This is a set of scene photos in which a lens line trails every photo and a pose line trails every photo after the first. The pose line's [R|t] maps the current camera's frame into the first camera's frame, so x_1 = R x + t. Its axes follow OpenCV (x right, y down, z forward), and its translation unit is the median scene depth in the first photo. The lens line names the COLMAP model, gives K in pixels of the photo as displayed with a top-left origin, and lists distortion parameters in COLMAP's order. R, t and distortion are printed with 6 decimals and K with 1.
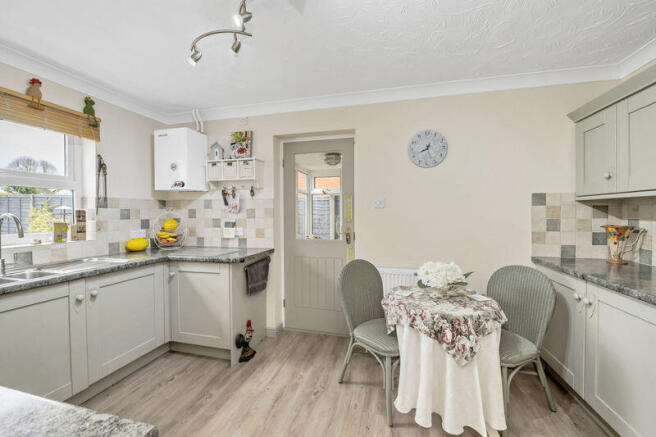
lens RADIAL K [[263.5, 0, 329.0], [0, 263.5, 216.4], [0, 0, 1]] dist [-0.019017, -0.000427]
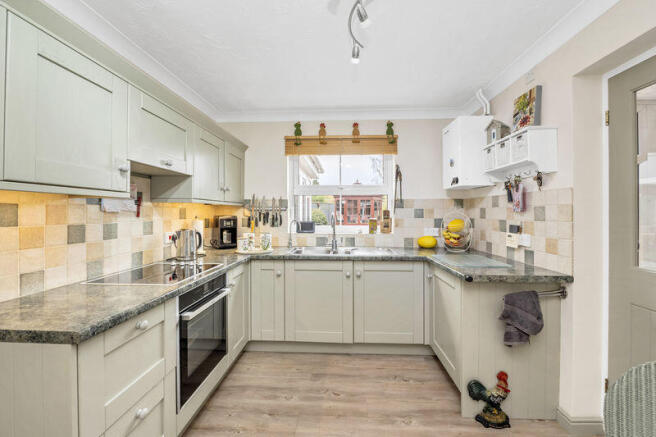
lens RADIAL K [[263.5, 0, 328.7], [0, 263.5, 213.0], [0, 0, 1]] dist [-0.019017, -0.000427]
pose [[0.193552, 0.004346, -0.981080, 0.238522], [-0.014830, 0.999889, 0.001503, -0.006230], [0.980978, 0.014259, 0.193595, 0.391505]]
